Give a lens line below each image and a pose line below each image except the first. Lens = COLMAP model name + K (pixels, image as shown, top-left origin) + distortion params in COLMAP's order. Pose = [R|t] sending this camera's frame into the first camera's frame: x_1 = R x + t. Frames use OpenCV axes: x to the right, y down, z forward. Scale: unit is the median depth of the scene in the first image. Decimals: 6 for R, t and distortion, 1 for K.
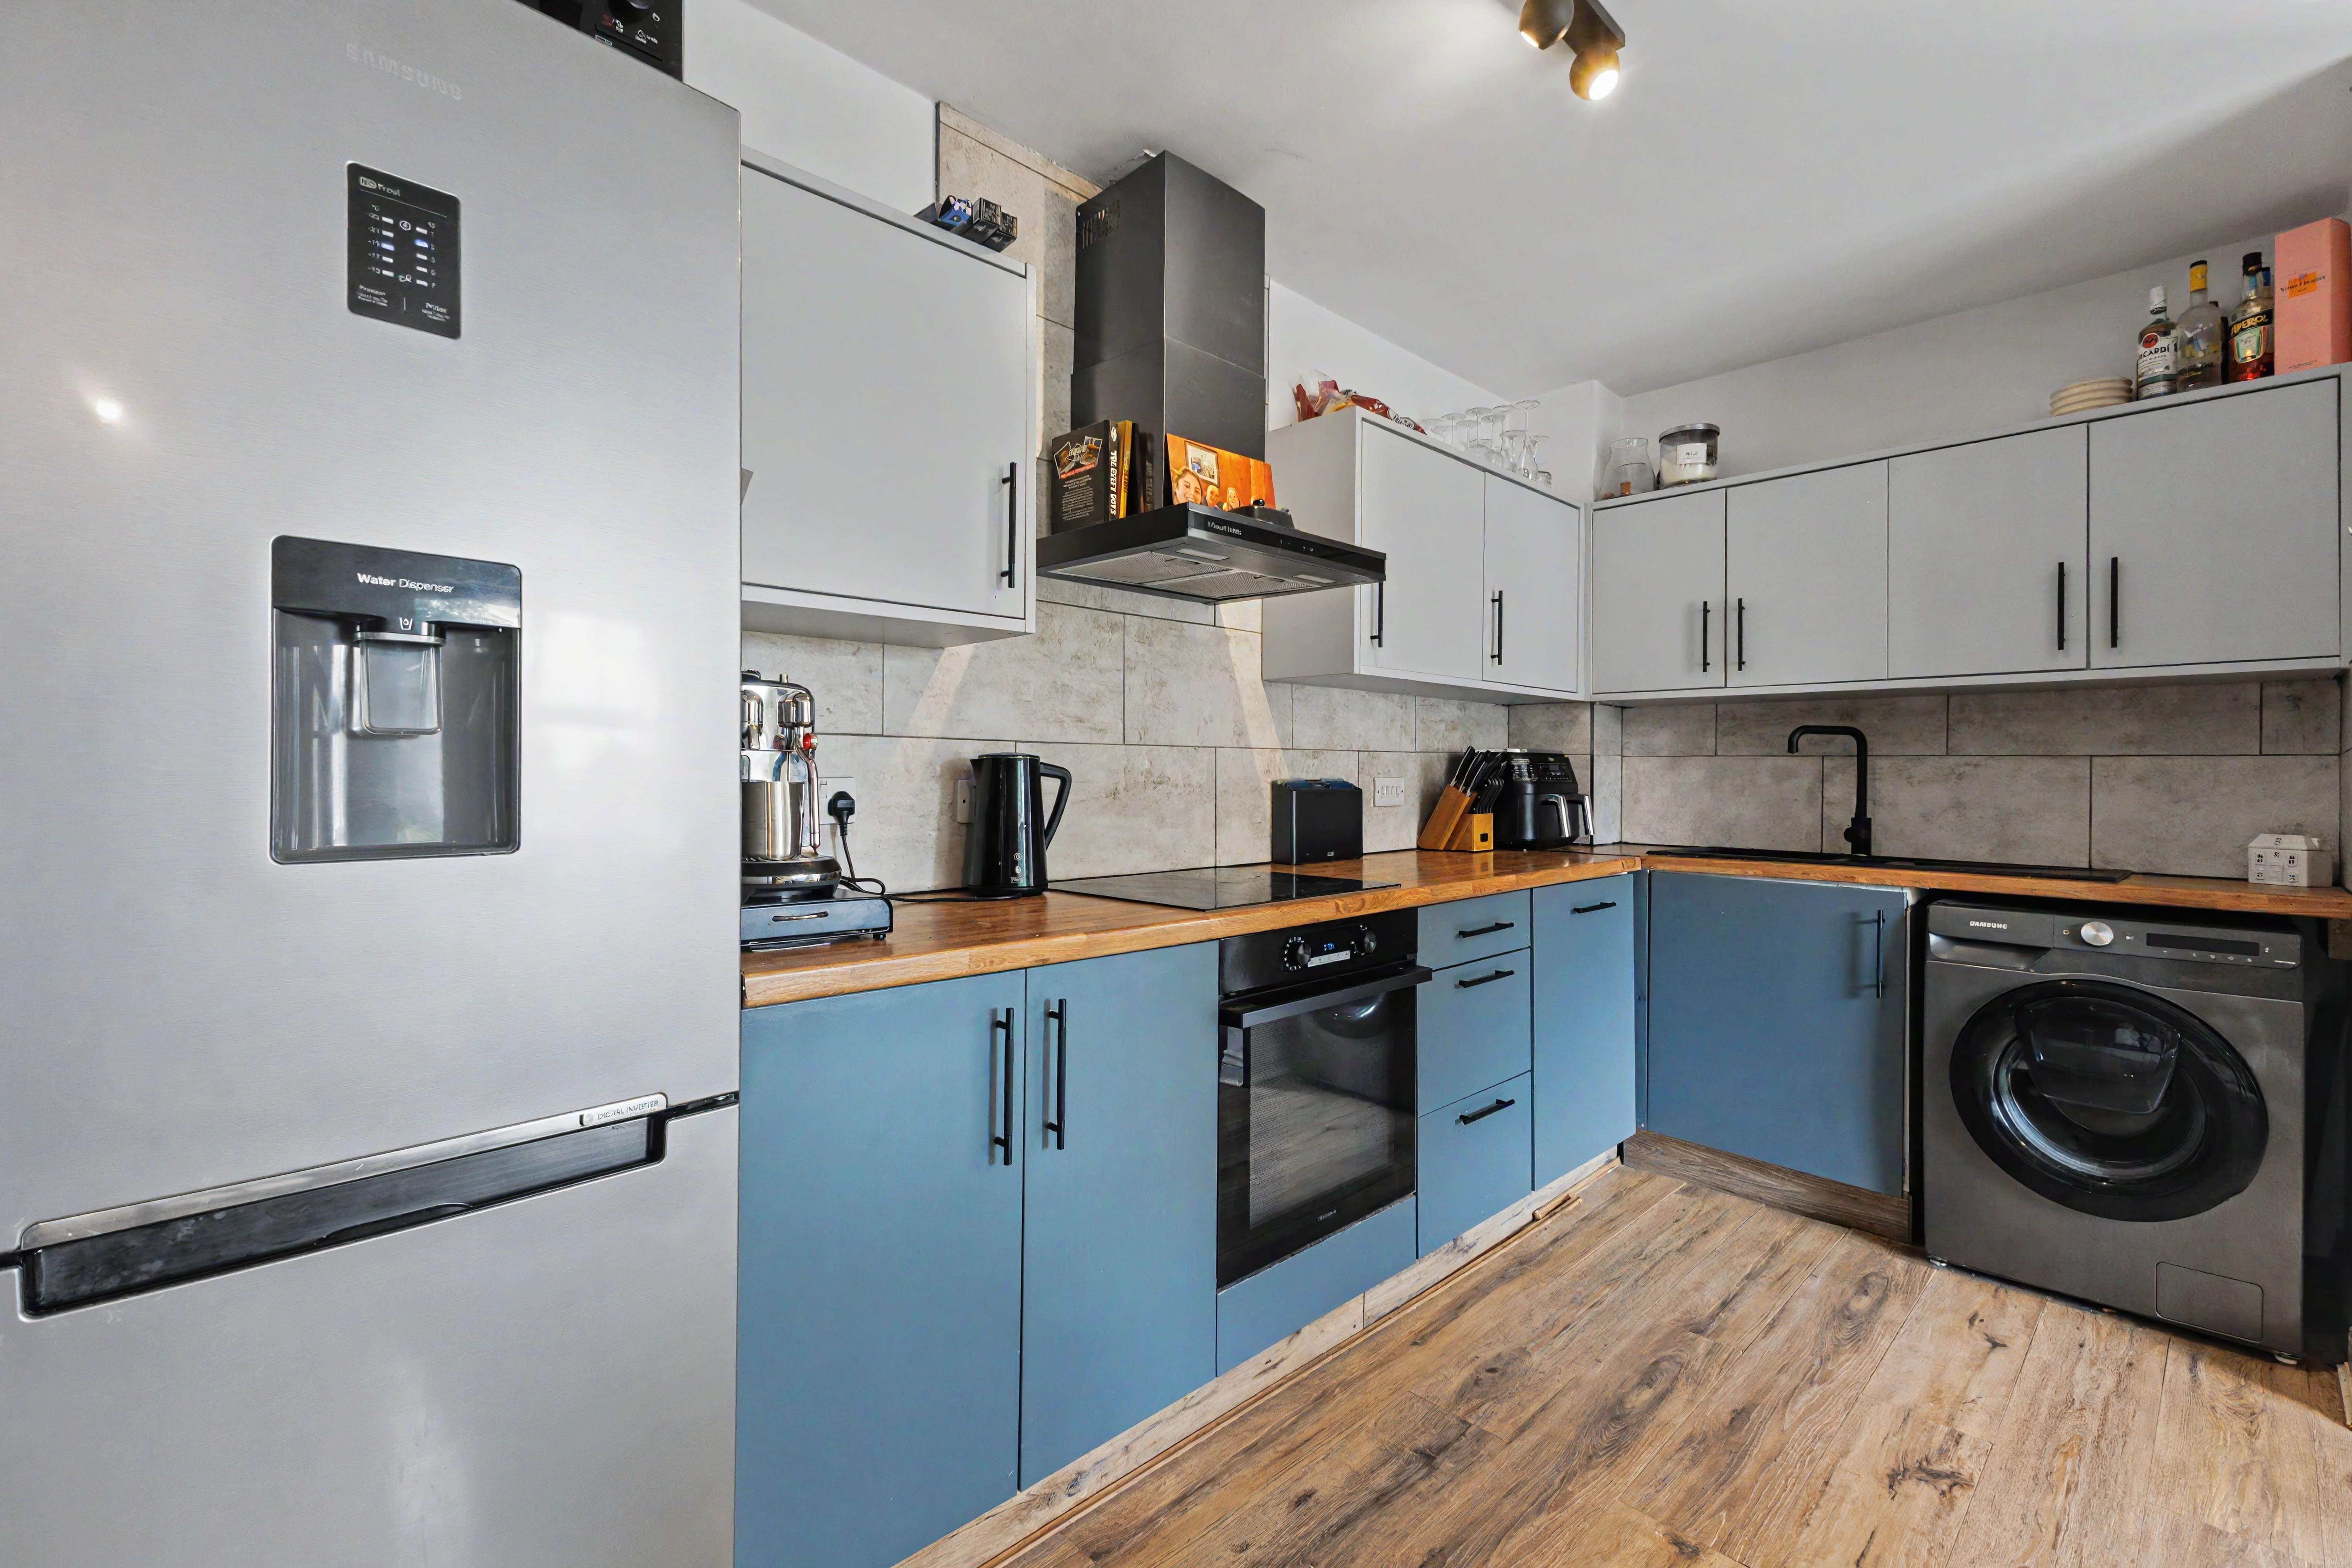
lens RADIAL K [[1028.9, 0, 1176.2], [0, 1028.9, 772.0], [0, 0, 1]] dist [0.014018, 0.000064]
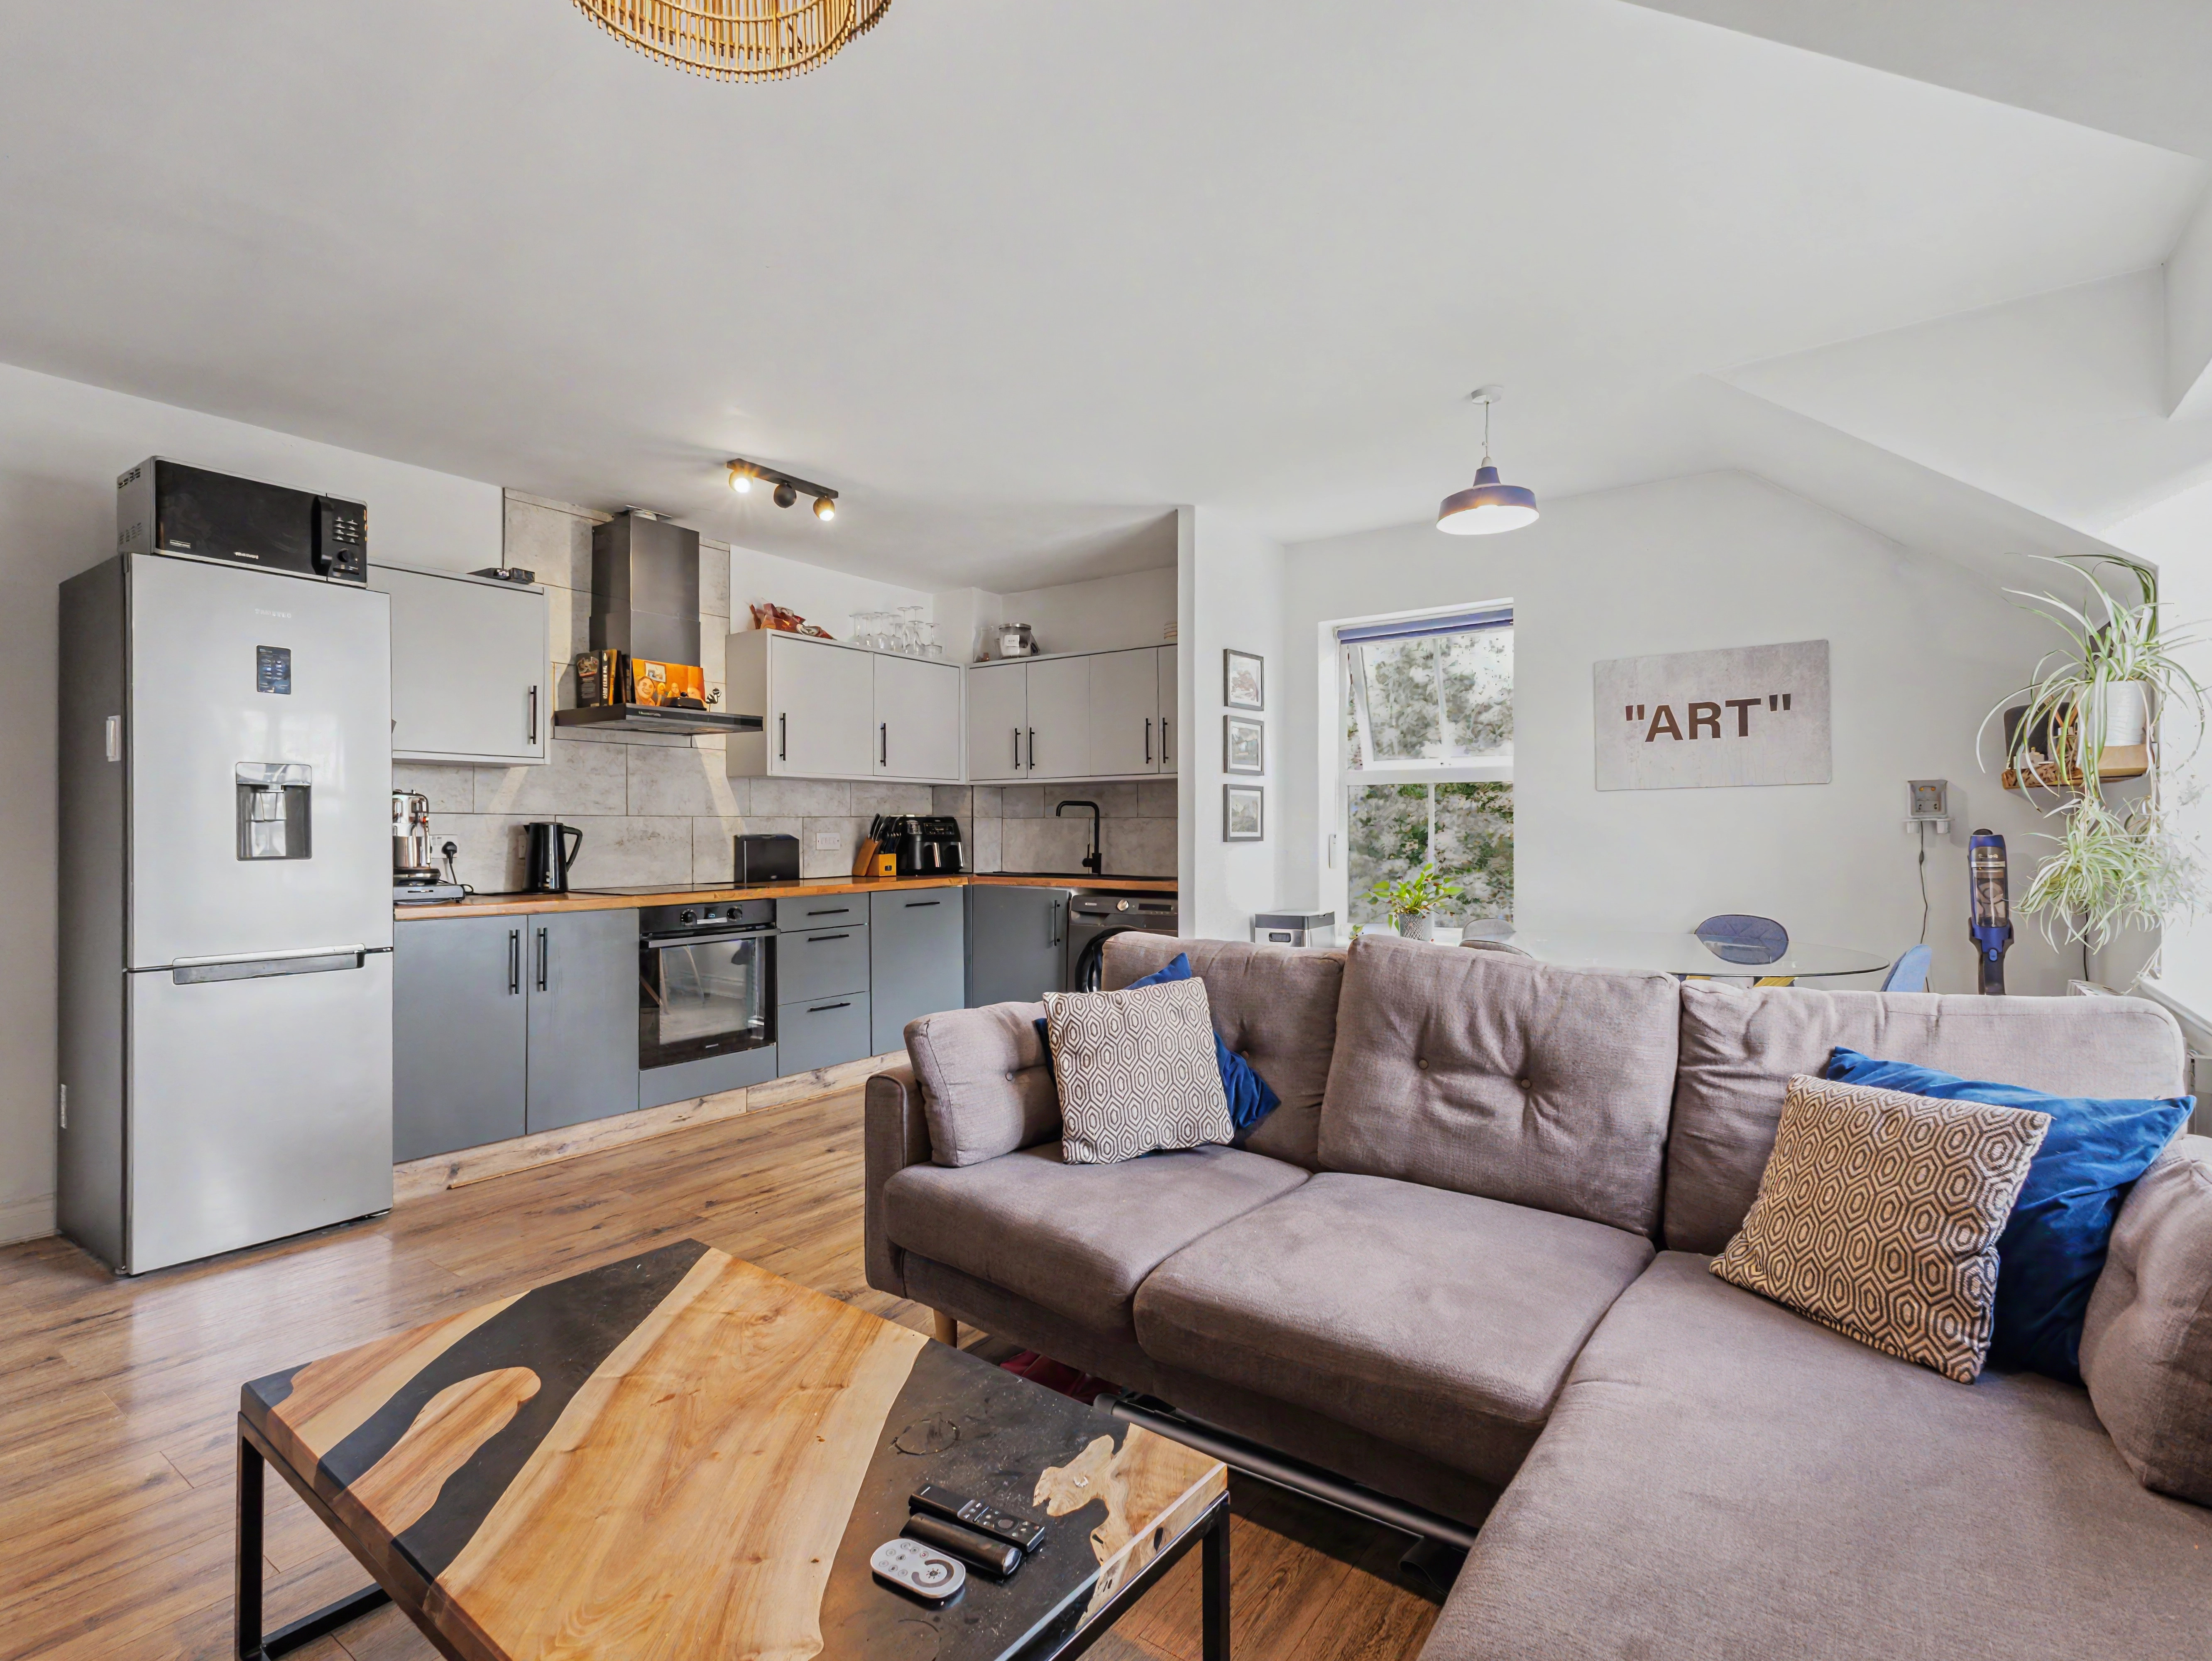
lens RADIAL K [[1082.3, 0, 1099.7], [0, 1082.3, 827.9], [0, 0, 1]] dist [0.014477, 0.000769]
pose [[0.985833, -0.008514, 0.167513, 0.483168], [0.008747, 0.999962, -0.000650, 0.003576], [-0.167501, 0.002106, 0.985870, -1.106408]]
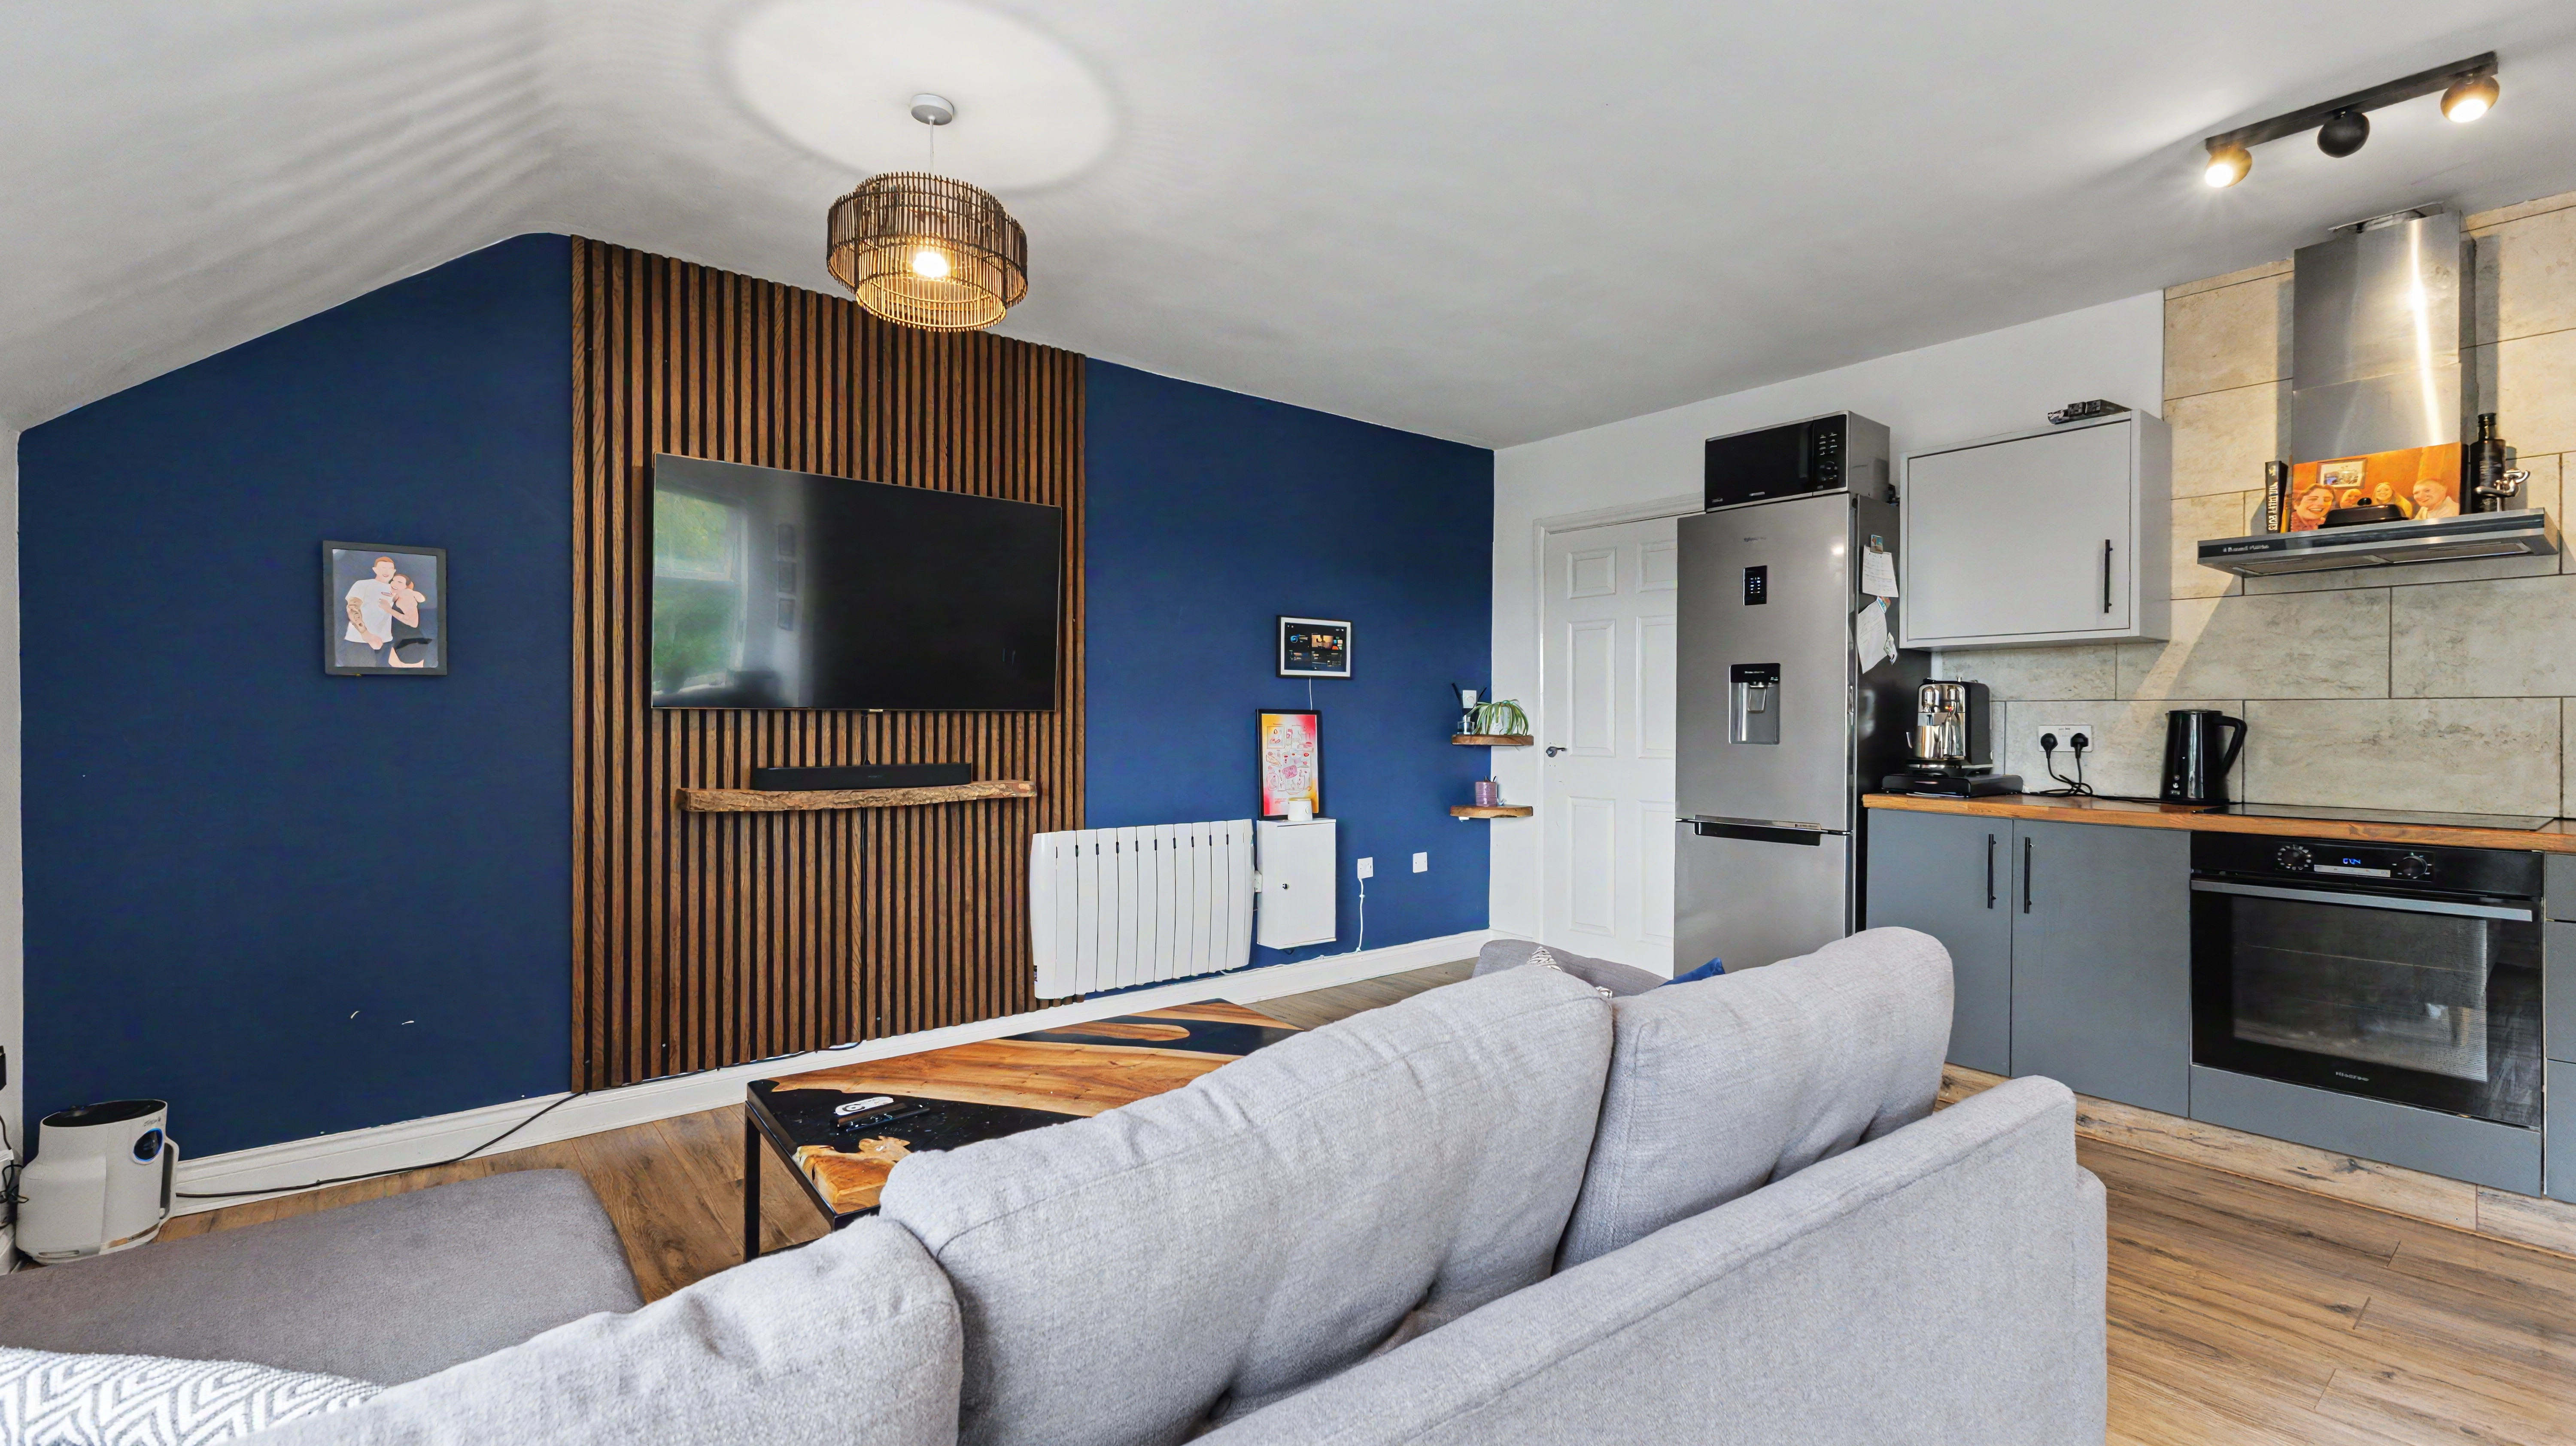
lens RADIAL K [[1099.9, 0, 1281.5], [0, 1099.9, 713.7], [0, 0, 1]] dist [0.004853, -0.000385]
pose [[-0.096685, -0.013192, -0.995228, 1.408576], [-0.004637, 0.999907, -0.012803, 0.012984], [0.995304, 0.003377, -0.096738, -0.138665]]
